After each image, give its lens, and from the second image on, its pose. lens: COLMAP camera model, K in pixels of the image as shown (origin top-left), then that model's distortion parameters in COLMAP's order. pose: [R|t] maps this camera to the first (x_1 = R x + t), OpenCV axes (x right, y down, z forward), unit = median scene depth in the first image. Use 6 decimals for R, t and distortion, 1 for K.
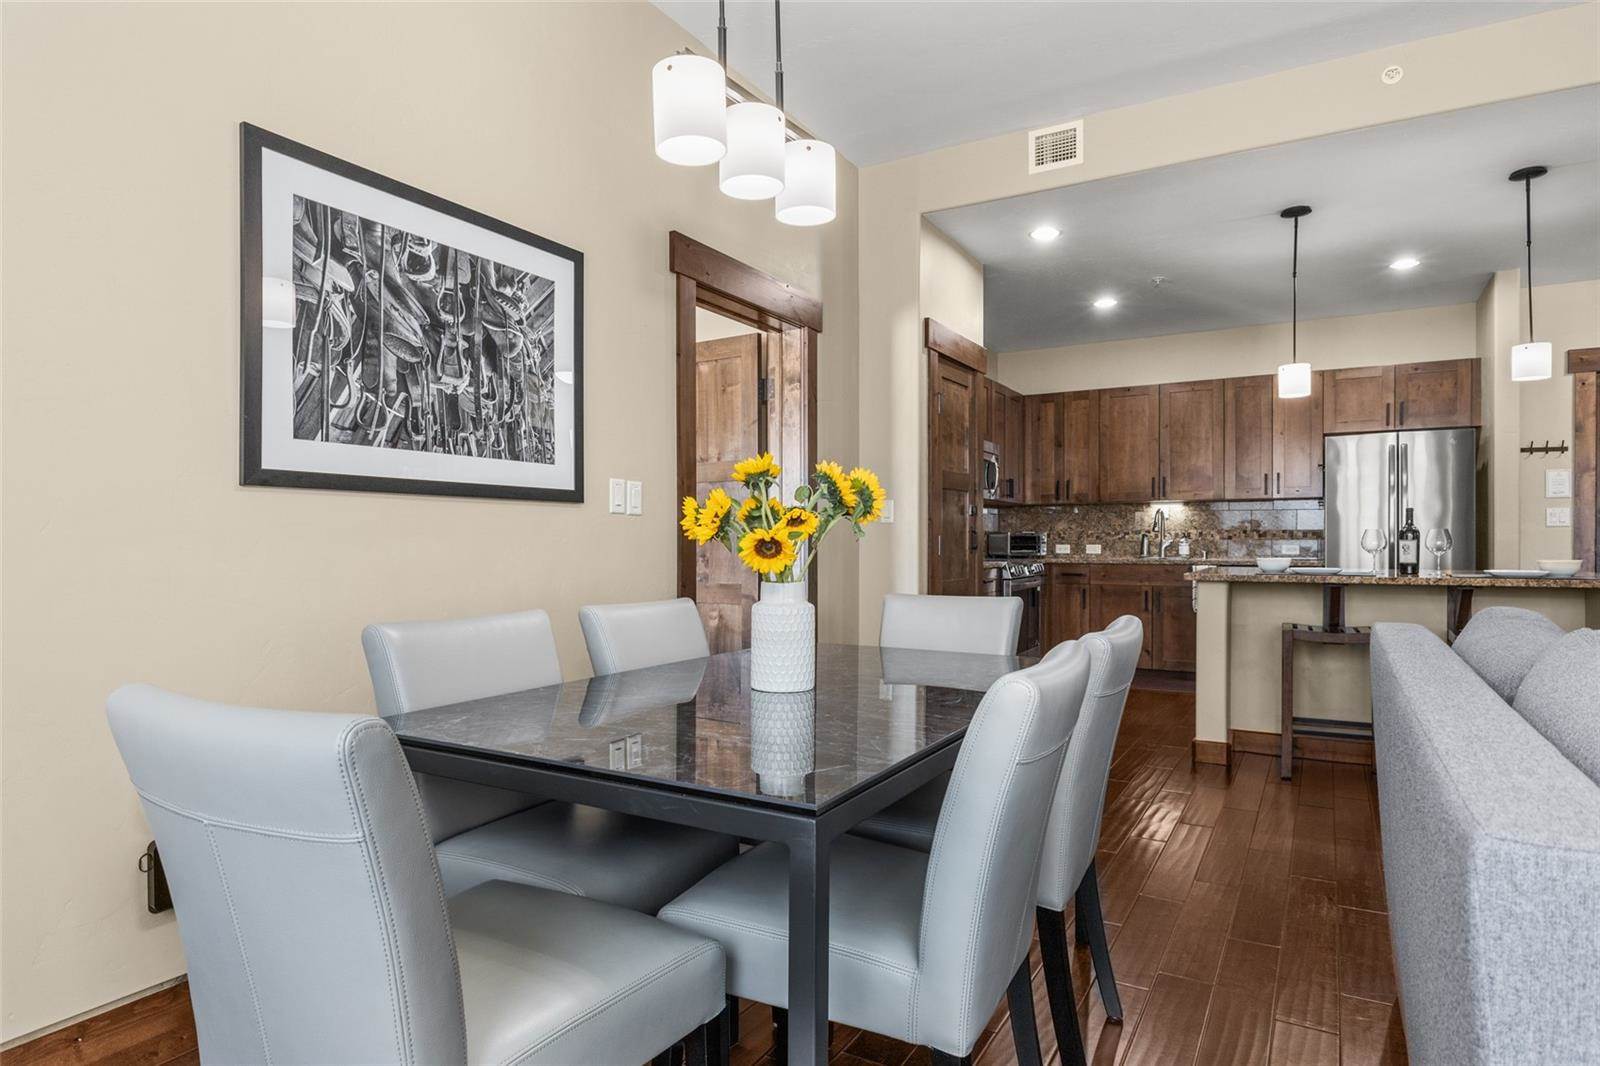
lens RADIAL K [[893.0, 0, 797.2], [0, 893.0, 550.8], [0, 0, 1]] dist [-0.008323, -0.001121]
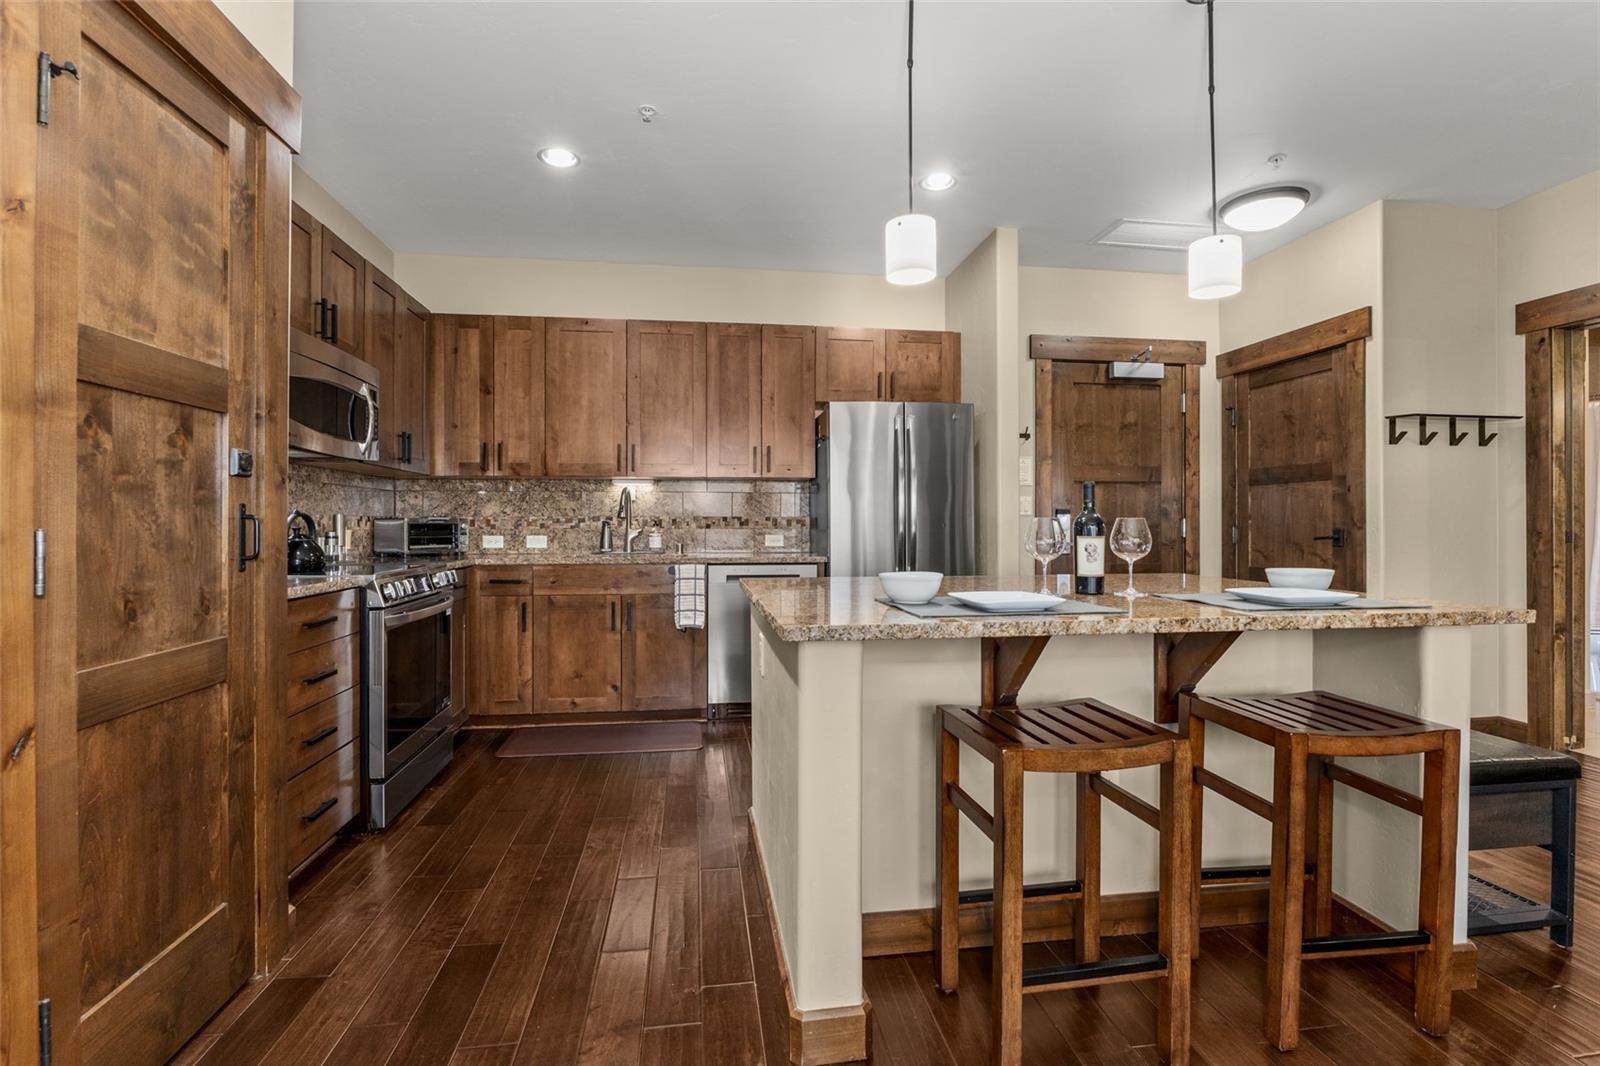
lens RADIAL K [[728.2, 0, 794.4], [0, 728.2, 521.1], [0, 0, 1]] dist [-0.010366, -0.000797]
pose [[0.783506, 0.003331, 0.621375, 0.171199], [0.006594, 0.999885, -0.013675, -0.012206], [-0.621349, 0.014812, 0.783394, 0.539606]]
